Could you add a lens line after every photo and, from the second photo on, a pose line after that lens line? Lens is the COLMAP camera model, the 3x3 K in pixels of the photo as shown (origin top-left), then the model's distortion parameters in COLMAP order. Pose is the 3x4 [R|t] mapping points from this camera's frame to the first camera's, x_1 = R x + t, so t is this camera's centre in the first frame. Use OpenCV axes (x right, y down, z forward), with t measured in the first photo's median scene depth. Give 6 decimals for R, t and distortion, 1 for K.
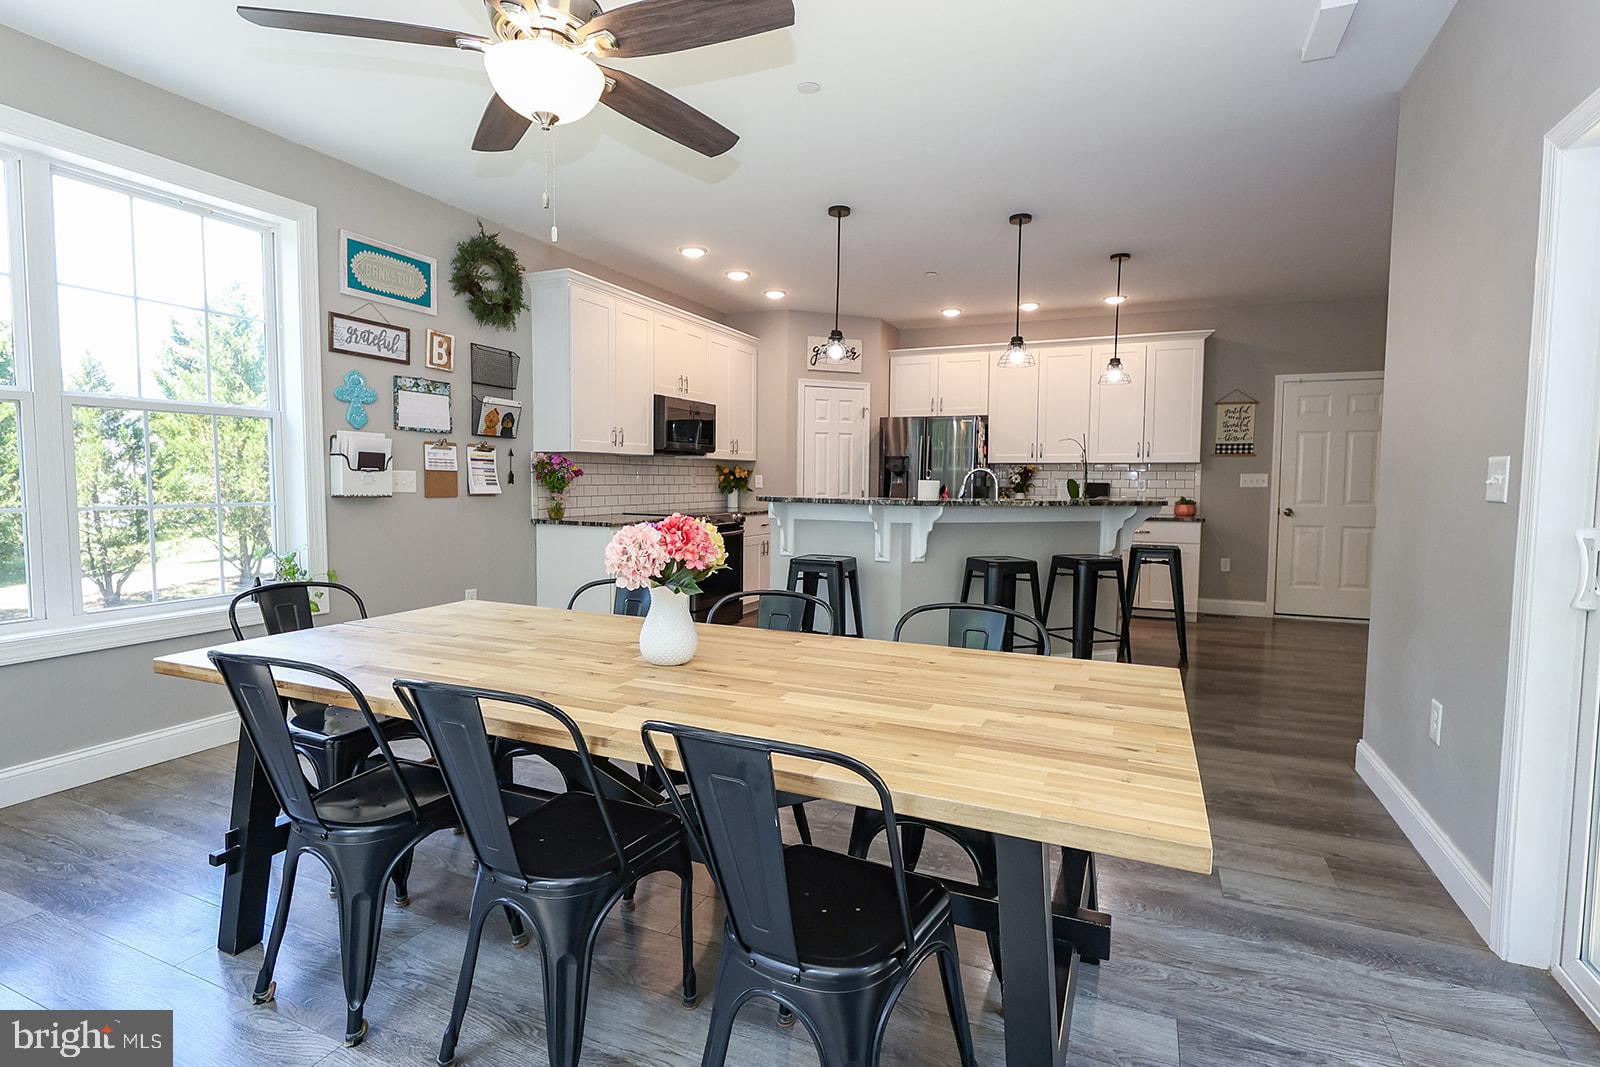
lens RADIAL K [[768.6, 0, 801.0], [0, 768.6, 530.6], [0, 0, 1]] dist [0.000754, 0.000241]
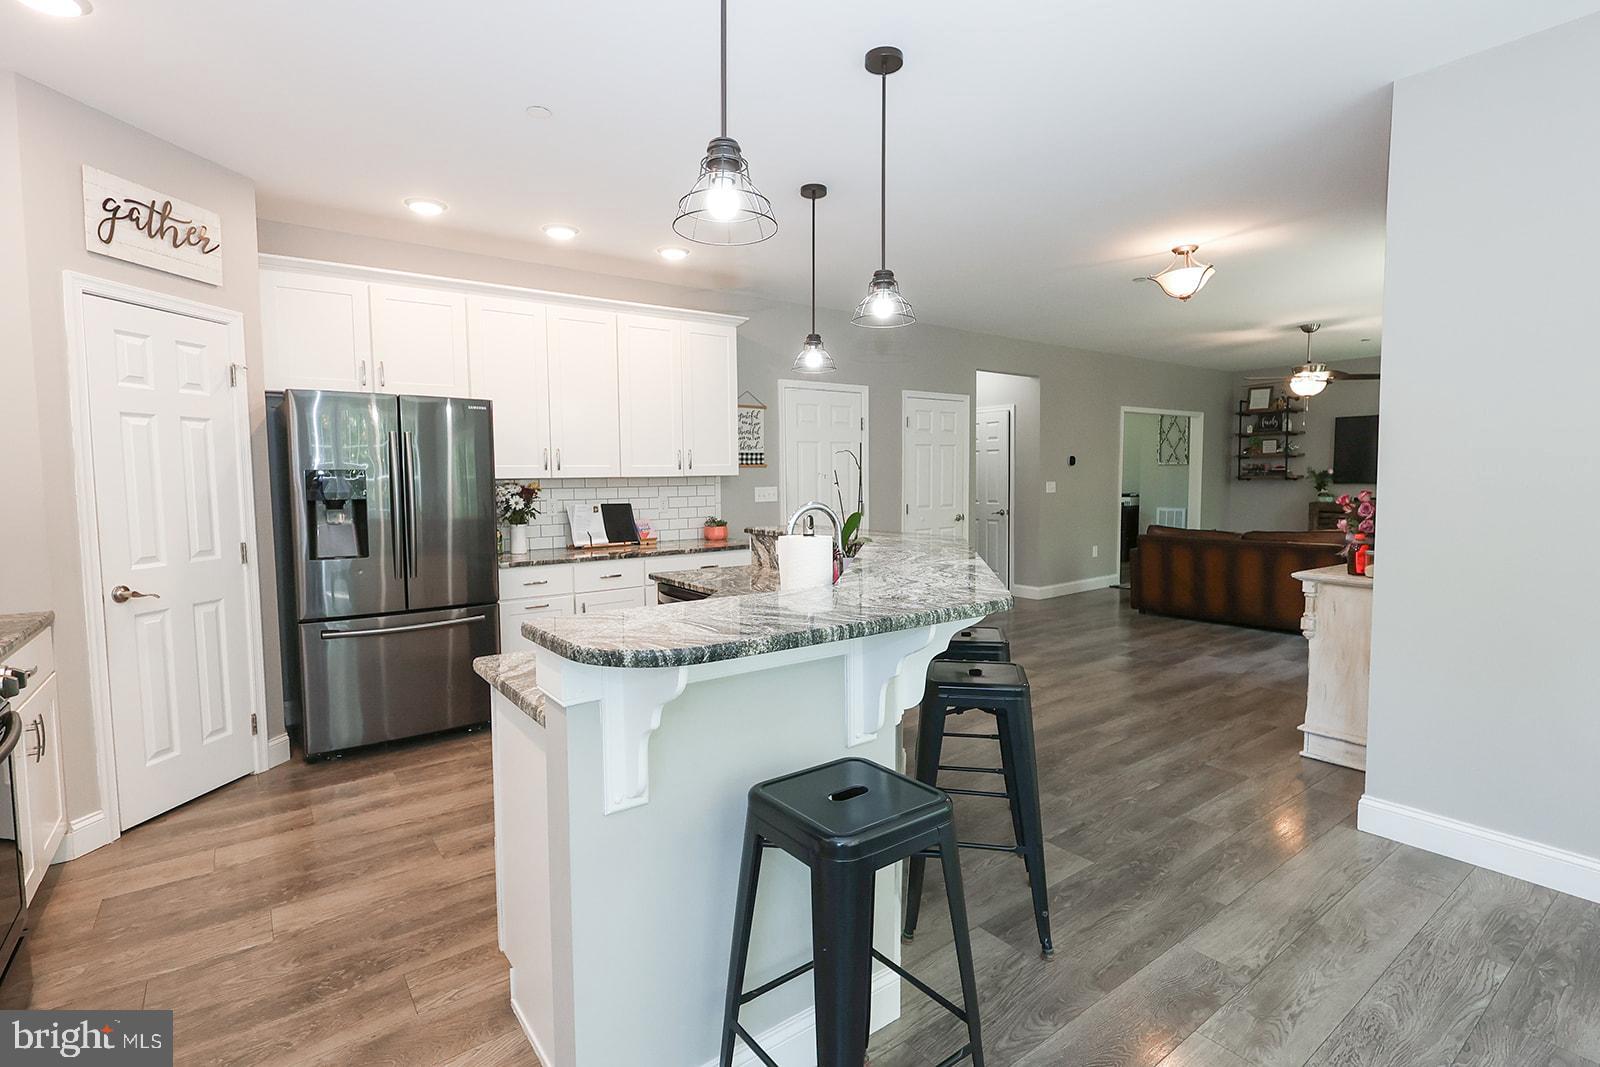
lens RADIAL K [[768.6, 0, 800.9], [0, 768.6, 526.8], [0, 0, 1]] dist [0.000754, 0.000241]
pose [[0.495419, -0.072267, 0.865643, -0.168186], [0.072823, 0.996481, 0.041512, -0.061436], [-0.865596, 0.042473, 0.498938, 0.515556]]
